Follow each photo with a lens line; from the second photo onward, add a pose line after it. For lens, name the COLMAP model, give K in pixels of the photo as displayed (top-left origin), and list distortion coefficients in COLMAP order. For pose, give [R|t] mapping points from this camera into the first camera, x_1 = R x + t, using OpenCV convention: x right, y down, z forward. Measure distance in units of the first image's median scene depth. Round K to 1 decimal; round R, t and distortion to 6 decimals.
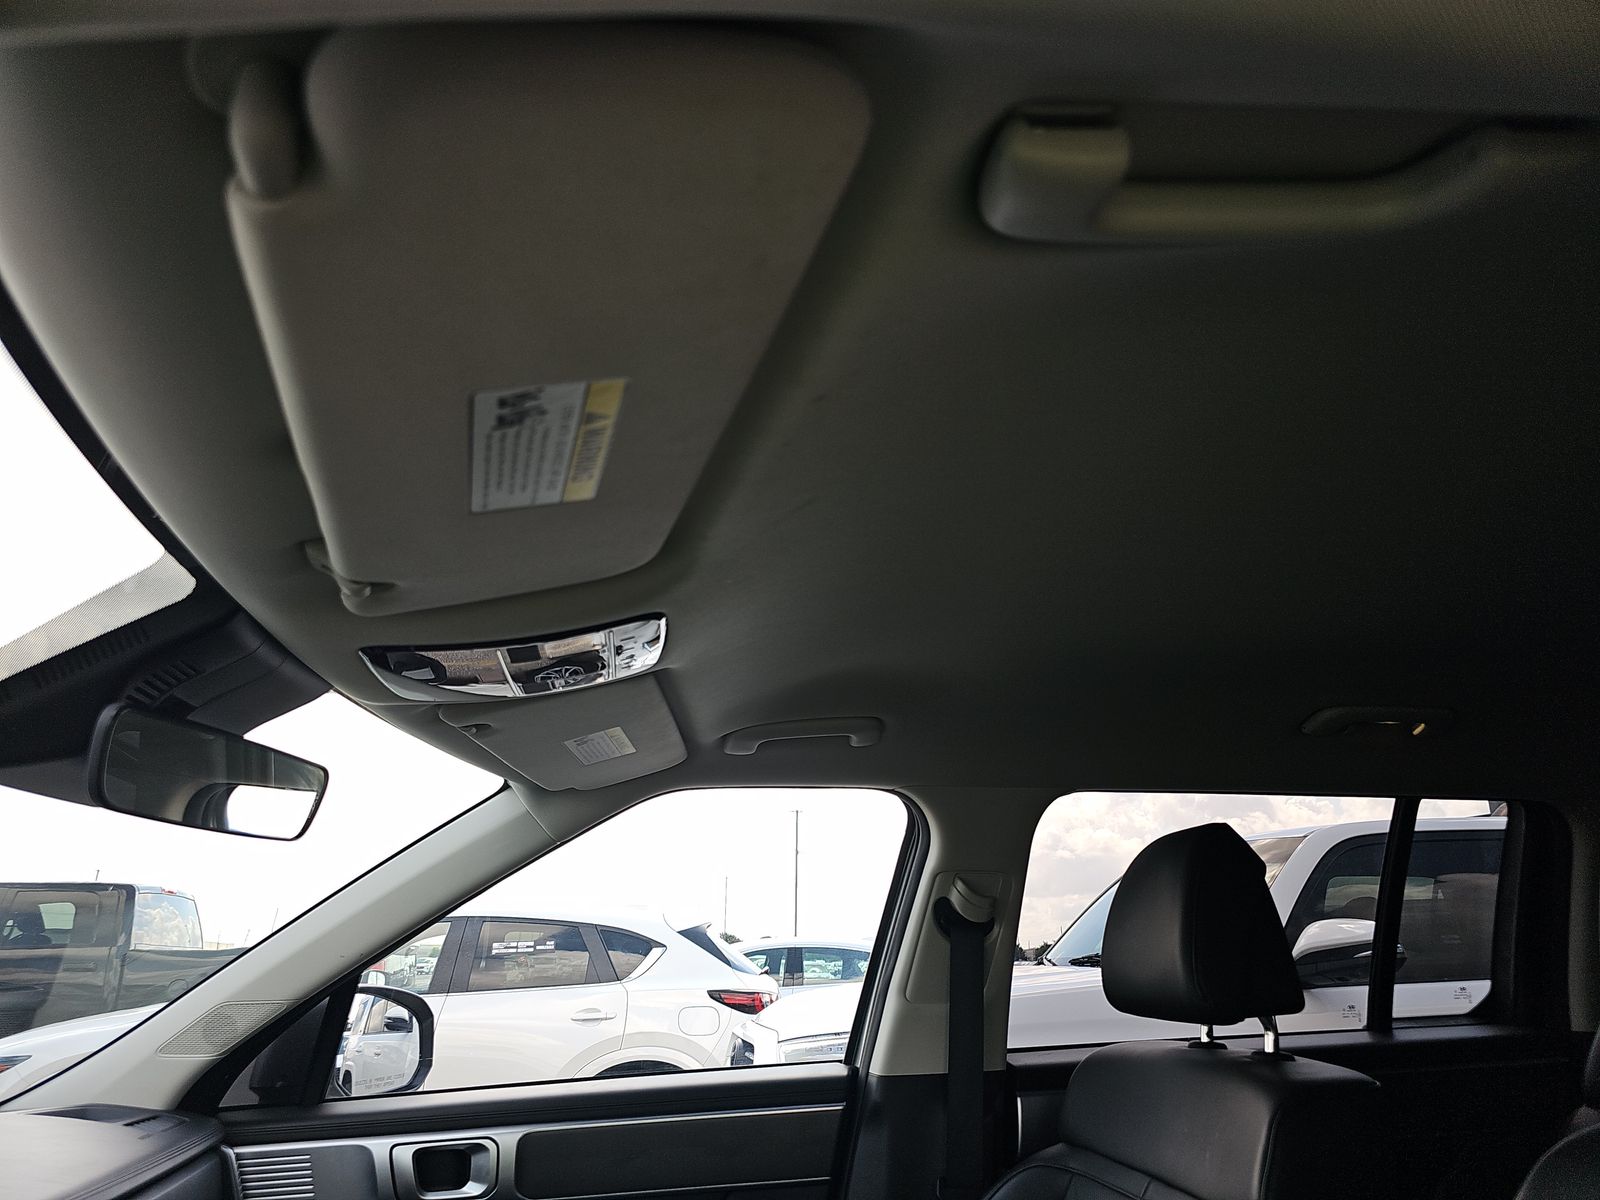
lens RADIAL K [[1079.8, 0, 808.7], [0, 1079.8, 588.2], [0, 0, 1]] dist [0.029337, -0.030021]
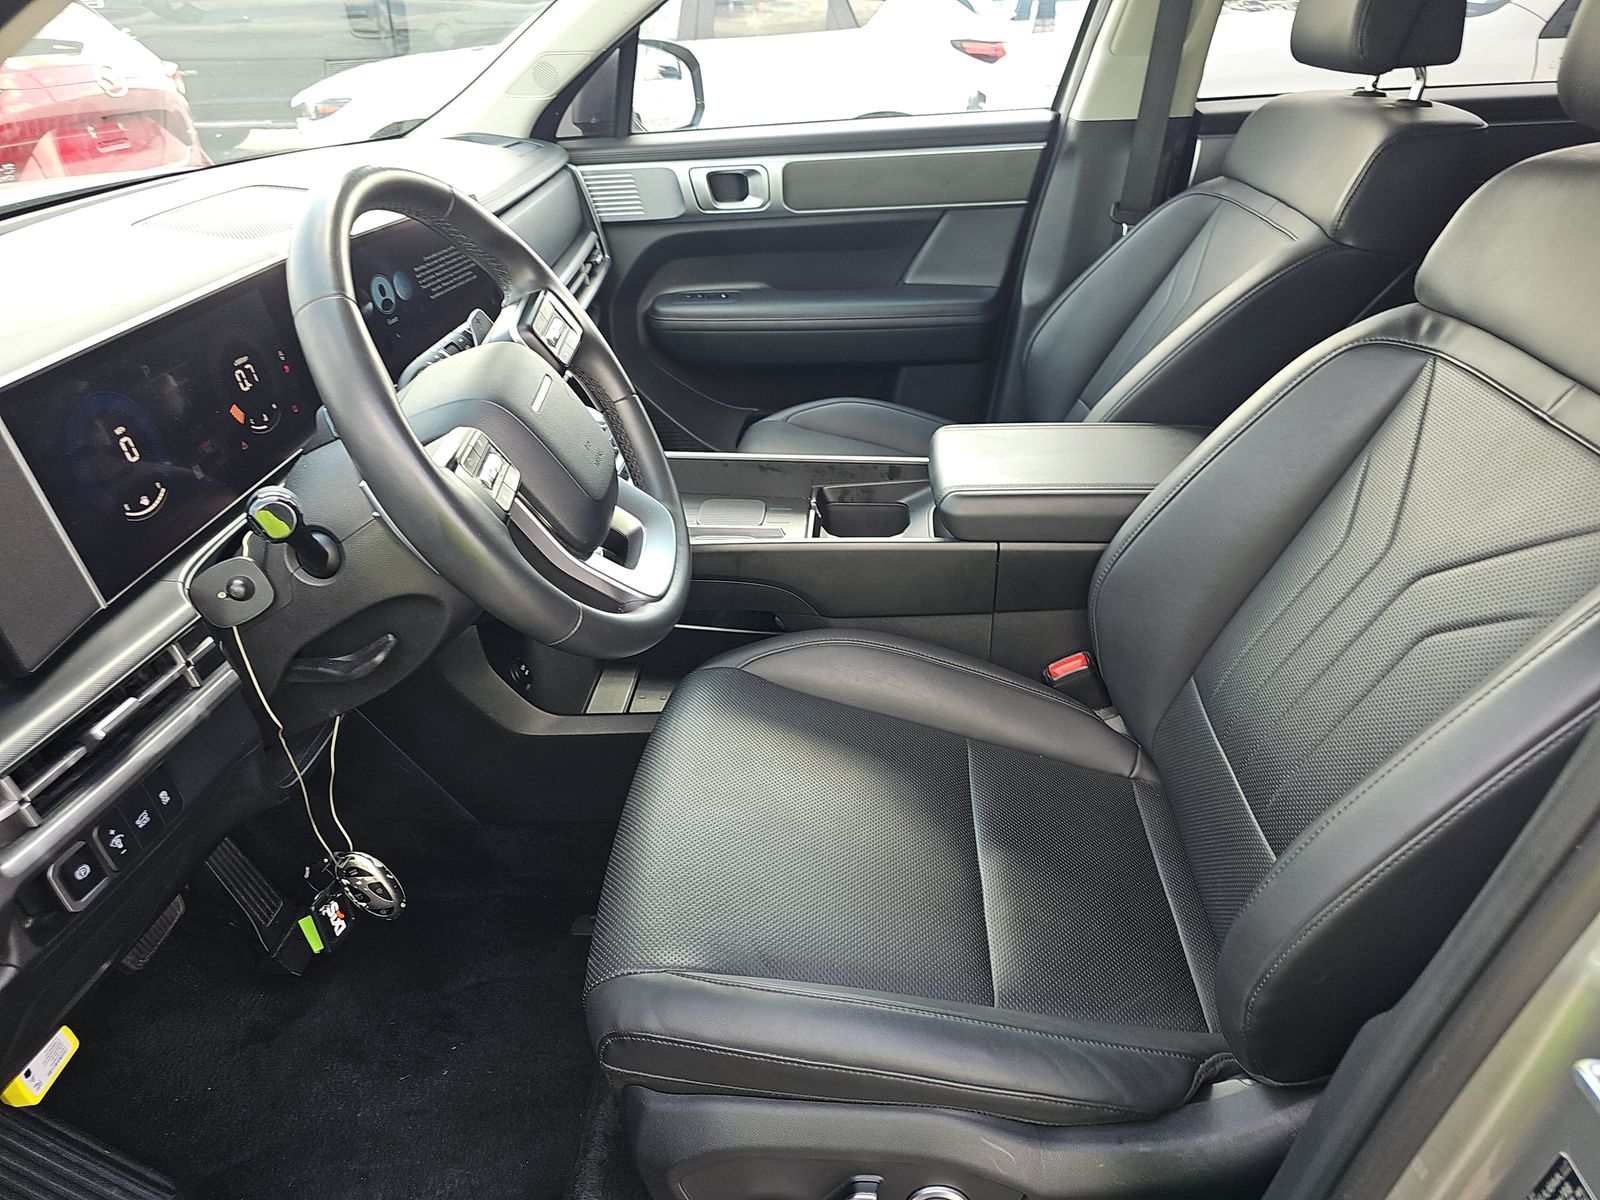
lens RADIAL K [[1070.9, 0, 801.1], [0, 1070.9, 613.2], [0, 0, 1]] dist [0.039969, -0.042459]
pose [[0.977735, 0.098660, -0.185205, 0.041005], [0.073011, 0.667502, 0.741020, -0.080817], [0.196733, -0.738043, 0.645437, -0.203949]]
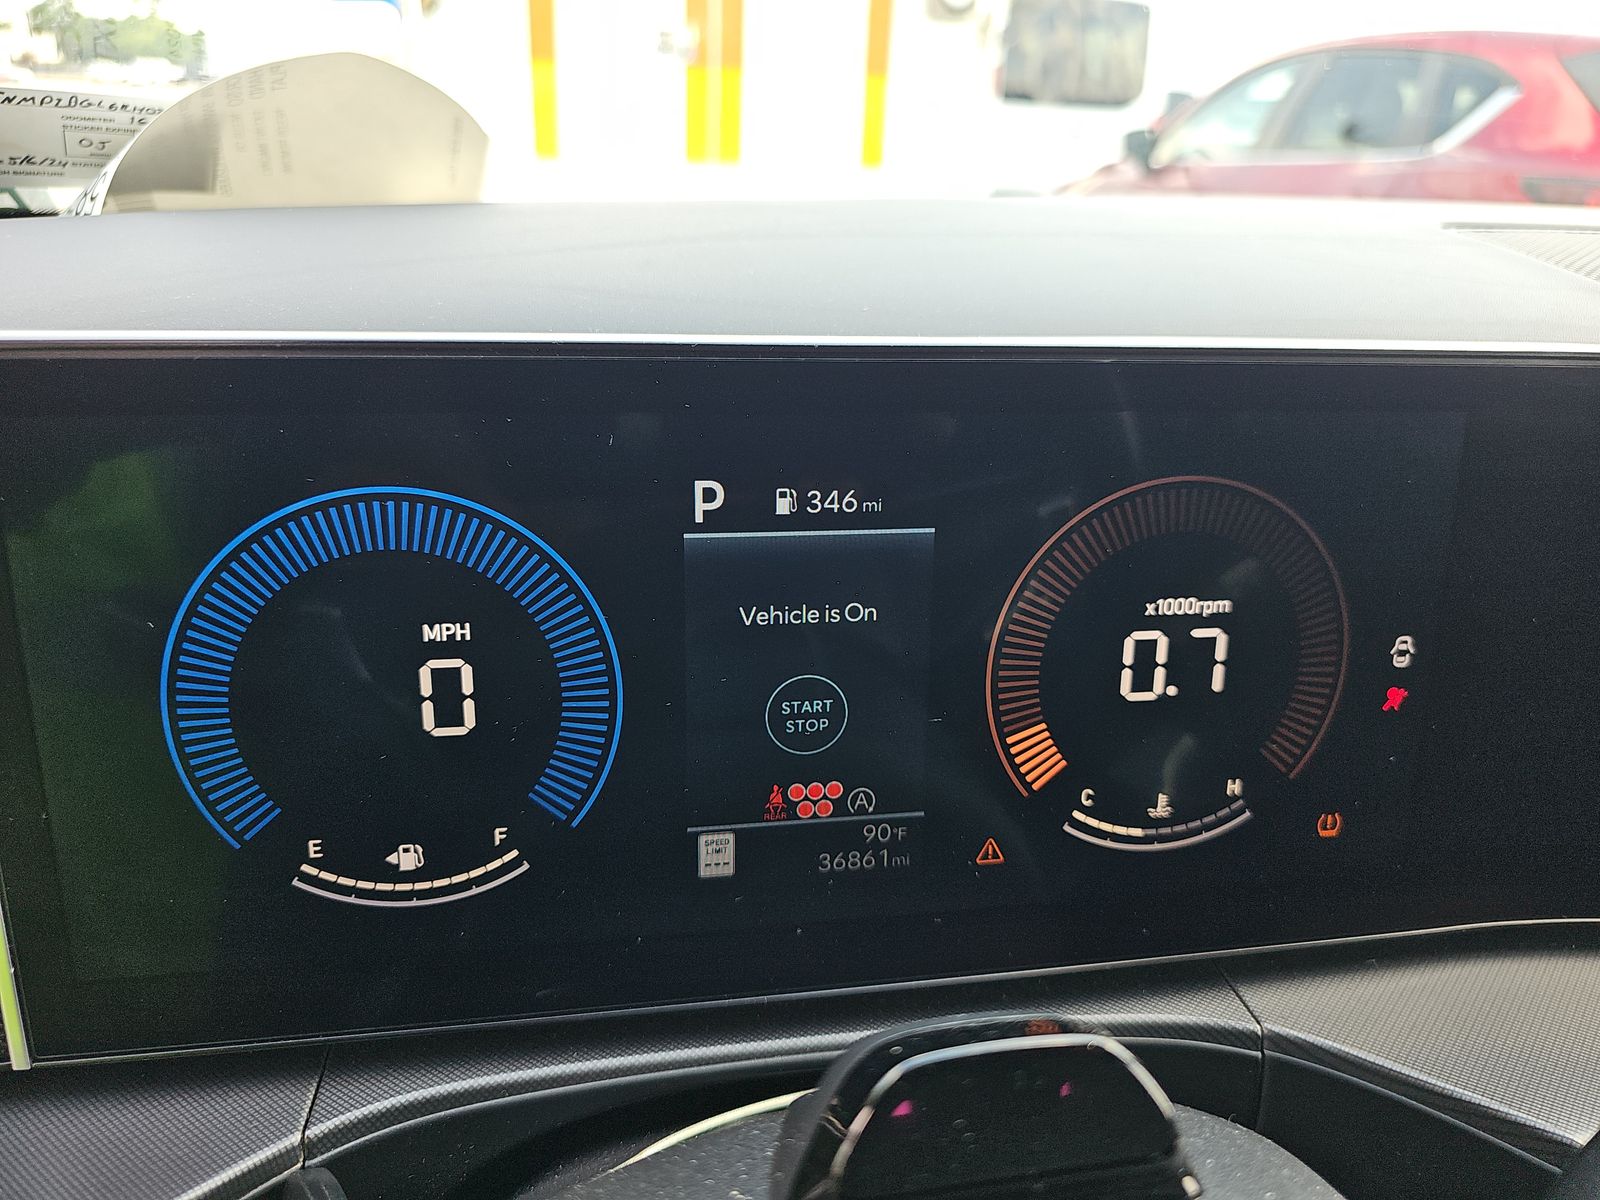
lens RADIAL K [[1079.8, 0, 808.7], [0, 1079.8, 588.2], [0, 0, 1]] dist [0.029337, -0.030021]
pose [[0.026986, 0.403368, -0.914640, -0.248138], [0.271437, 0.877639, 0.395059, 0.171645], [0.962078, -0.258928, -0.085805, 0.197889]]
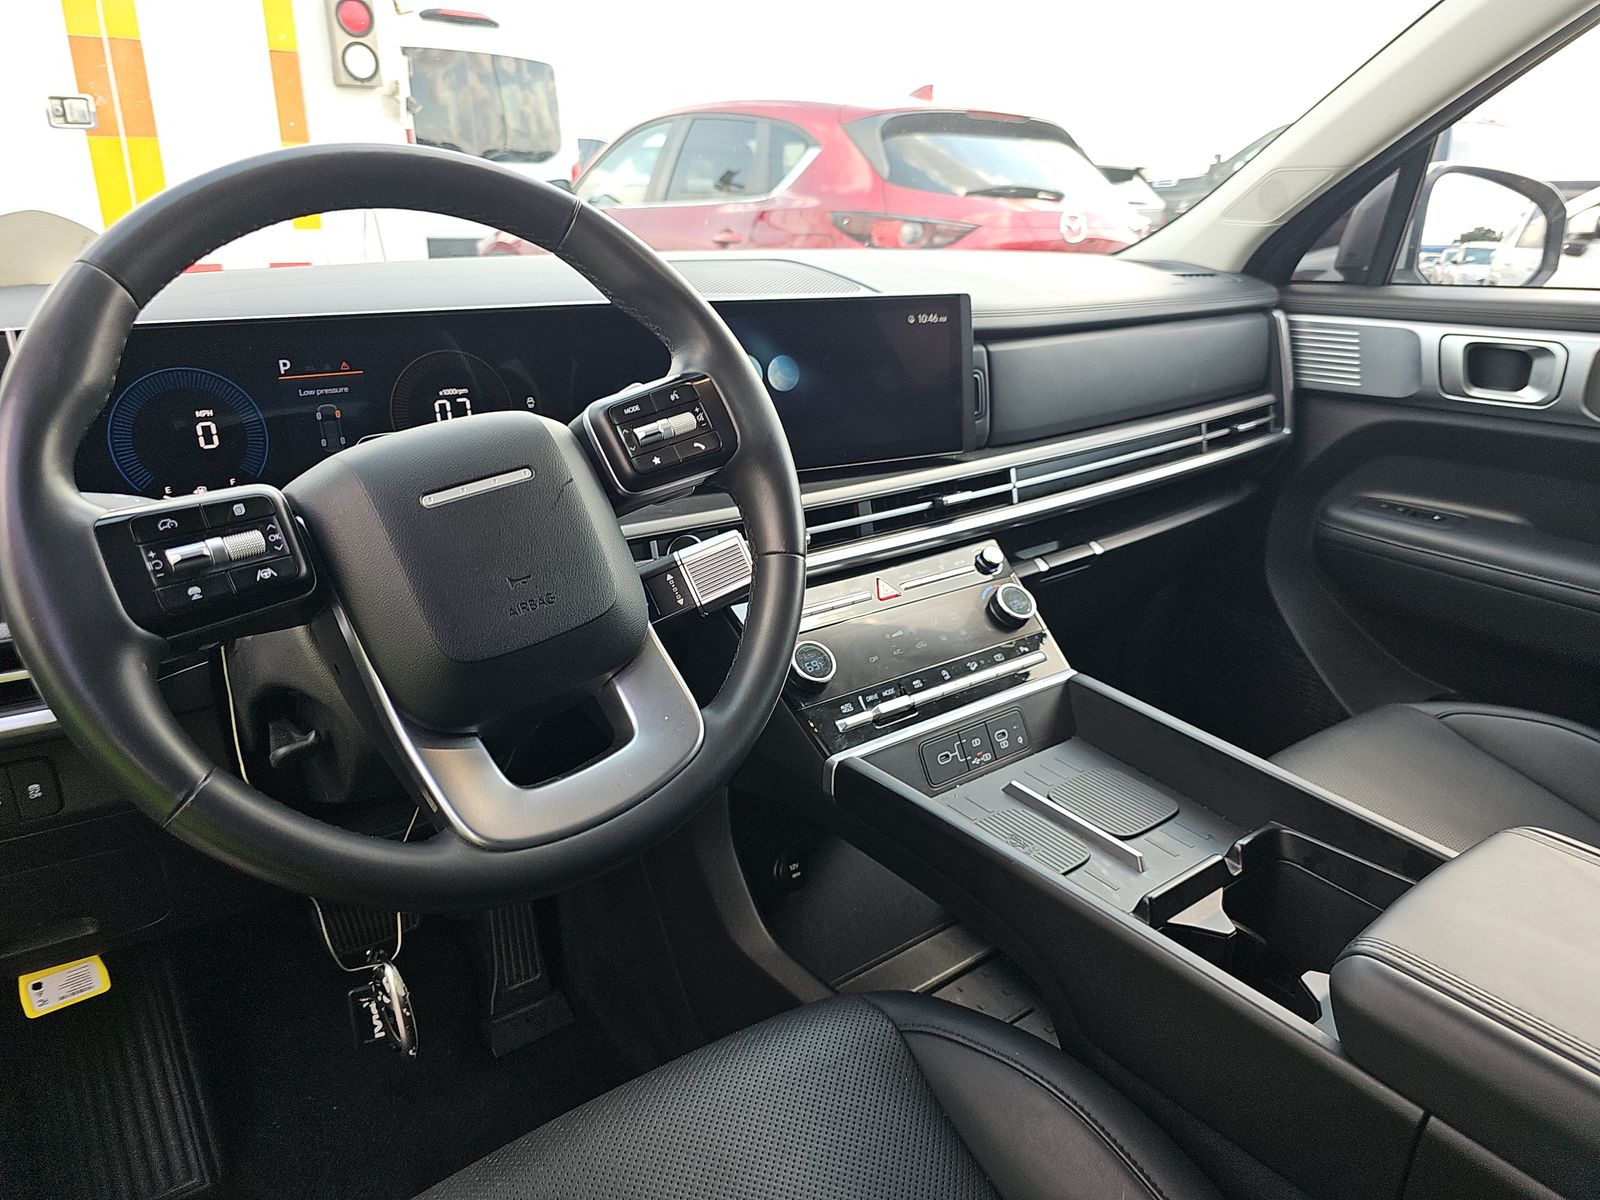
lens RADIAL K [[1063.9, 0, 806.1], [0, 1063.9, 601.3], [0, 0, 1]] dist [0.039826, -0.032901]
pose [[0.474334, 0.339538, -0.812232, 0.165356], [0.248892, 0.833266, 0.493681, 0.122411], [0.844429, -0.436328, 0.310738, 0.175825]]
